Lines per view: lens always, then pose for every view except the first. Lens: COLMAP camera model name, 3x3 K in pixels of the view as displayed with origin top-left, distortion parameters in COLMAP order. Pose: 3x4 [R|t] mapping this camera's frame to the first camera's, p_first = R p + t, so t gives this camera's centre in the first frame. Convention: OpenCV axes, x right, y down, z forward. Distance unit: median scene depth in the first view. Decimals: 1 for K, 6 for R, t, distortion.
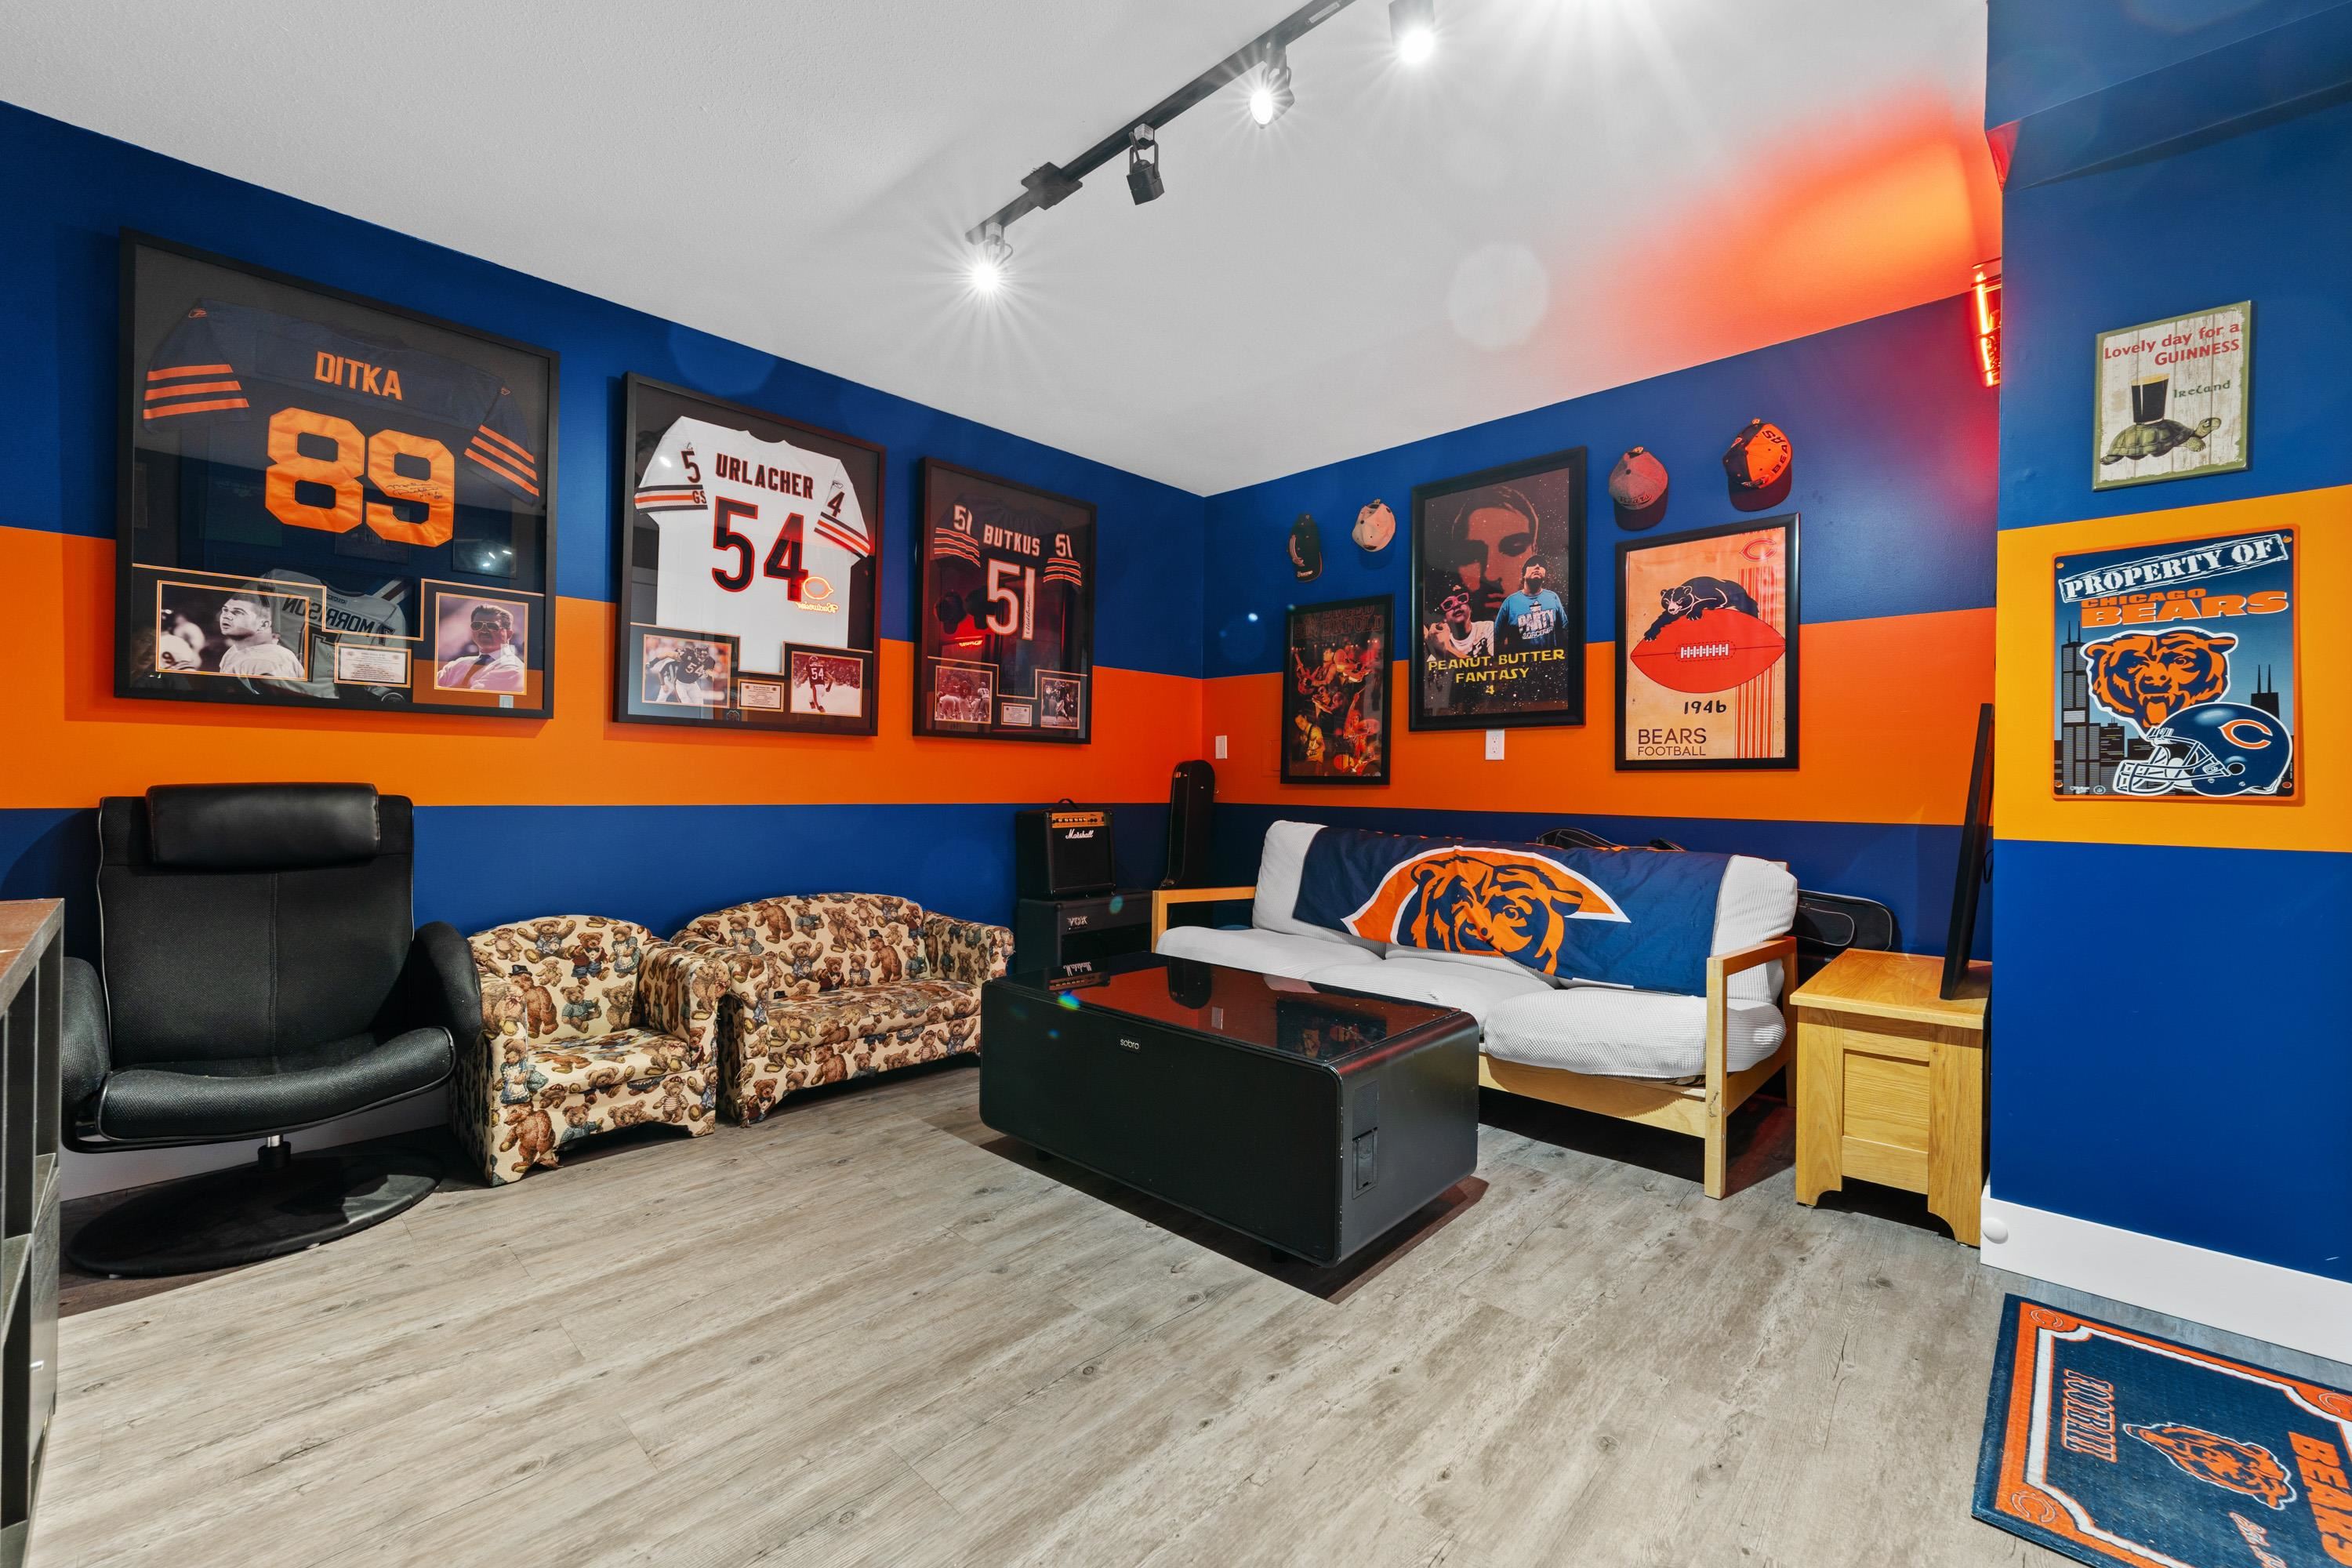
lens RADIAL K [[952.0, 0, 1178.2], [0, 952.0, 767.8], [0, 0, 1]] dist [-0.000368, -0.001039]
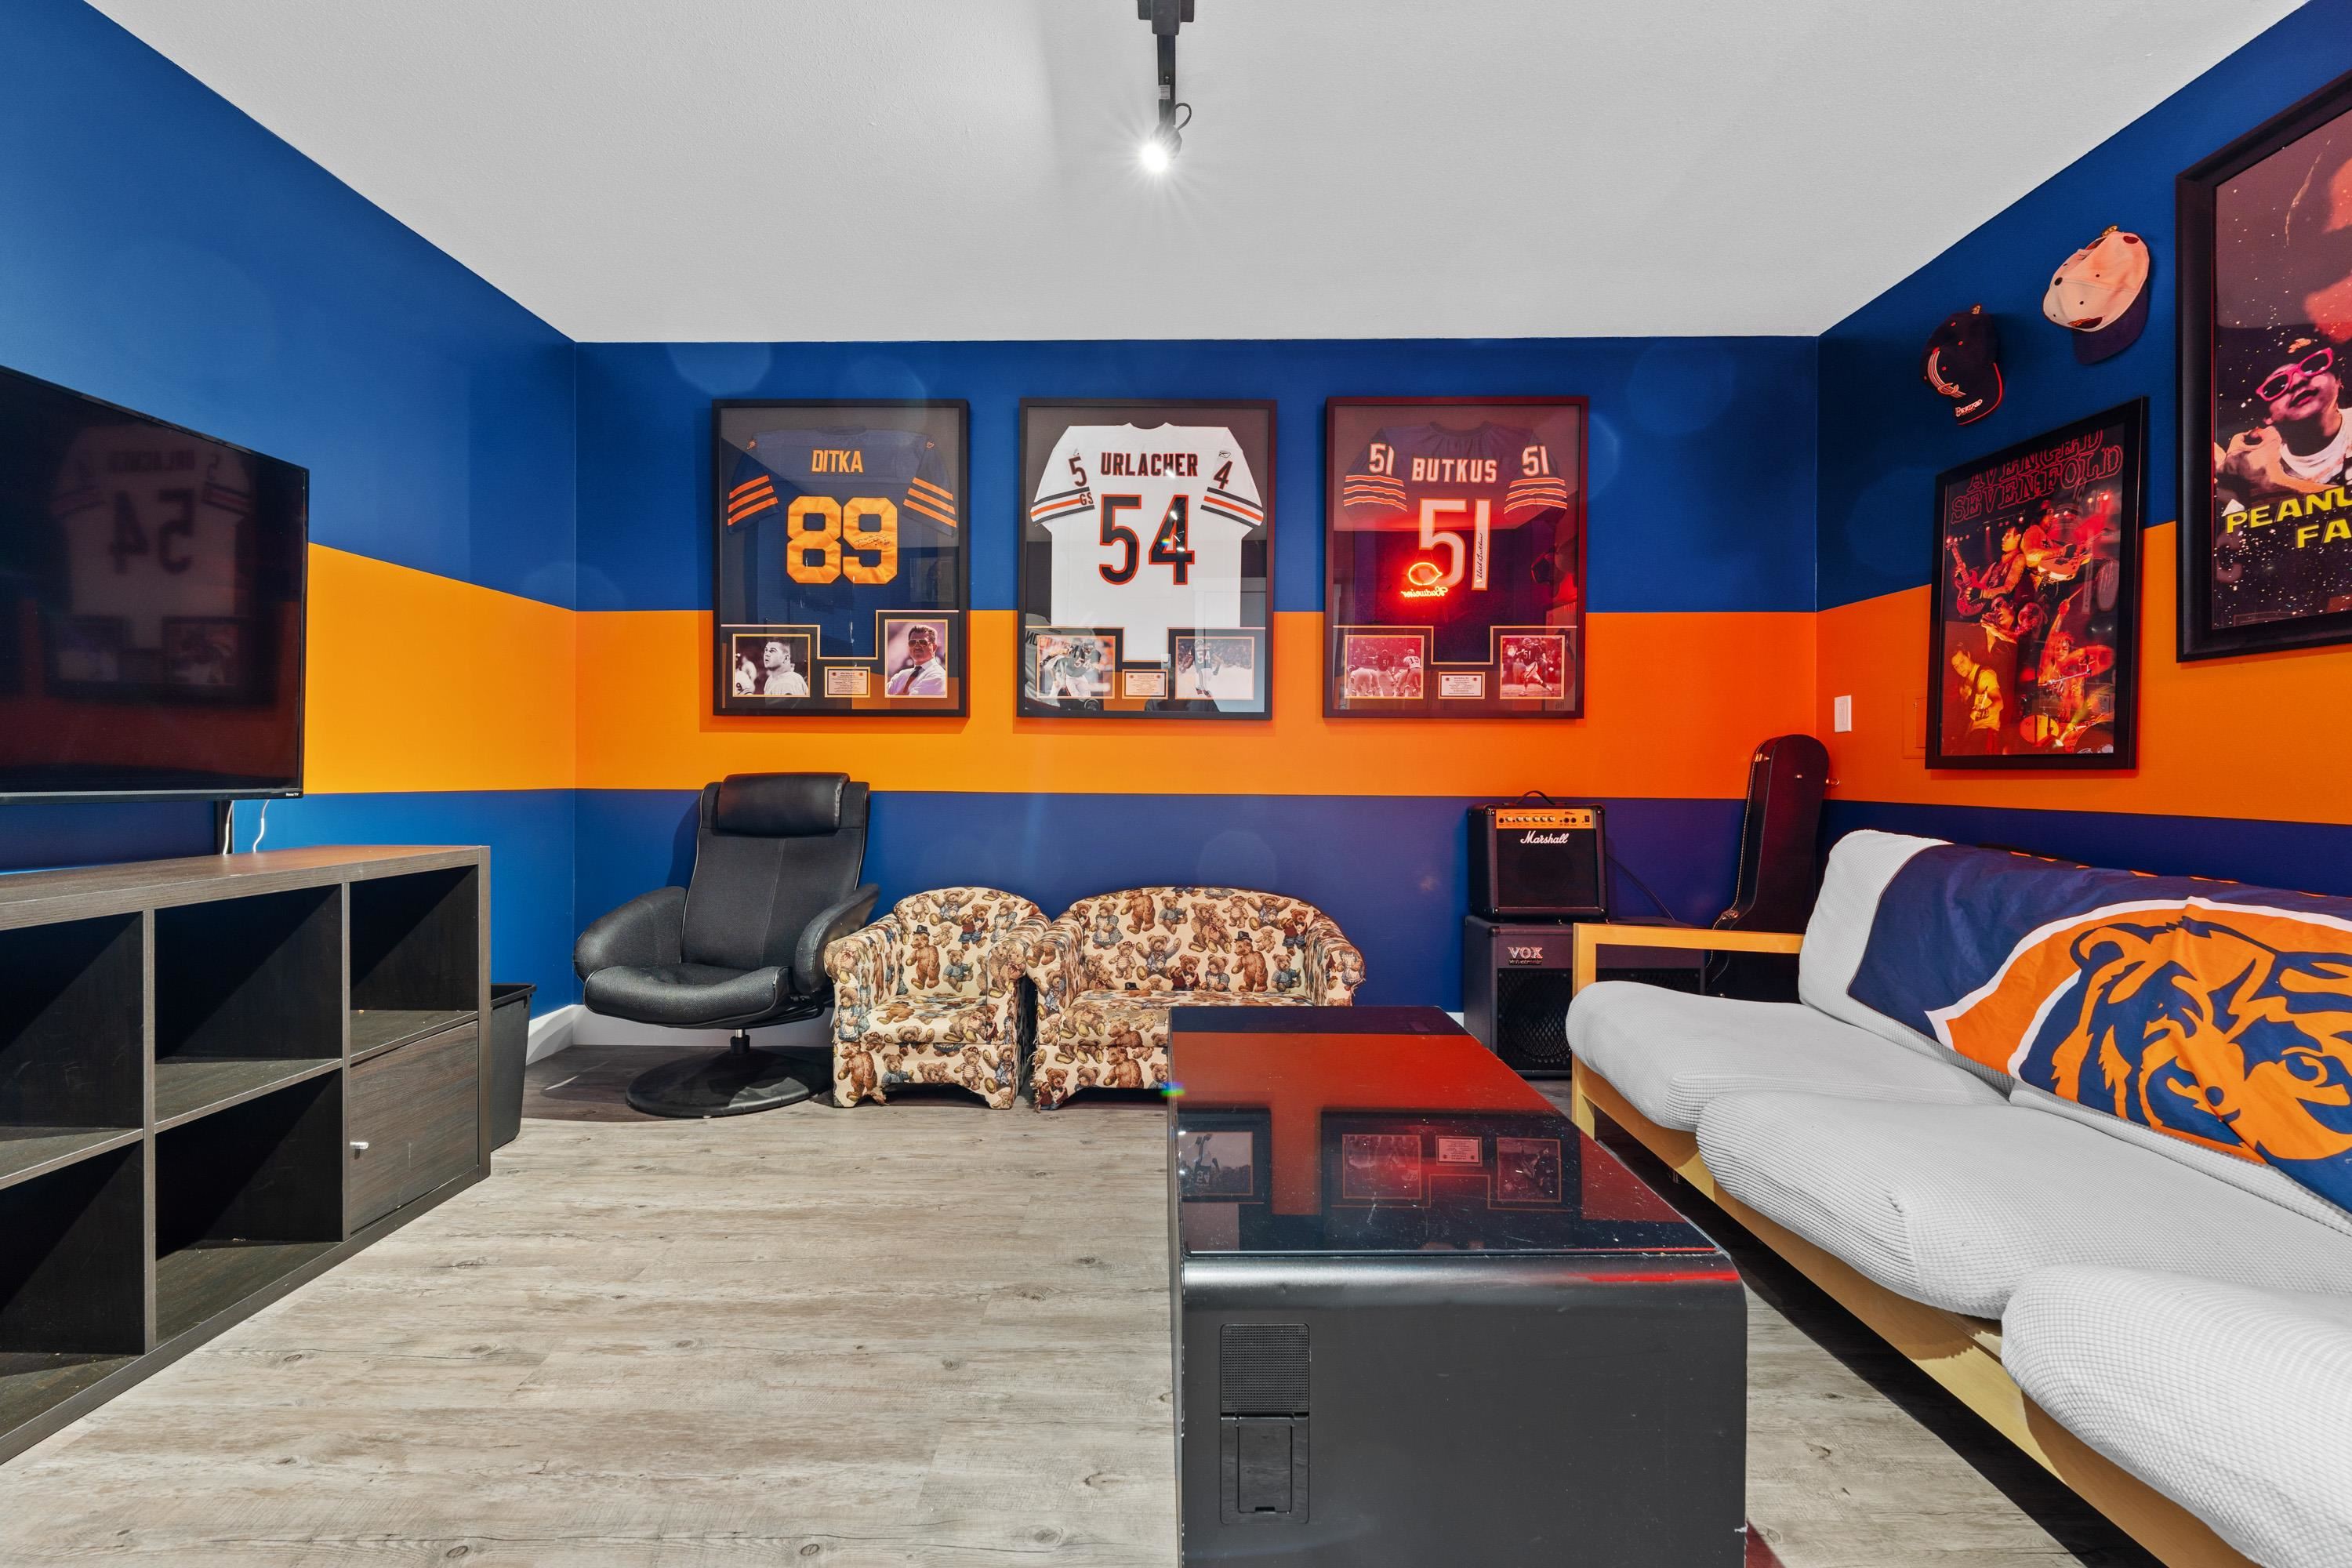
lens RADIAL K [[952.0, 0, 1178.2], [0, 952.0, 767.8], [0, 0, 1]] dist [-0.000368, -0.001039]
pose [[0.680829, -0.009770, -0.732378, 0.317574], [0.014754, 0.999891, 0.000377, 0.011943], [0.732294, -0.011062, 0.680899, 0.345790]]
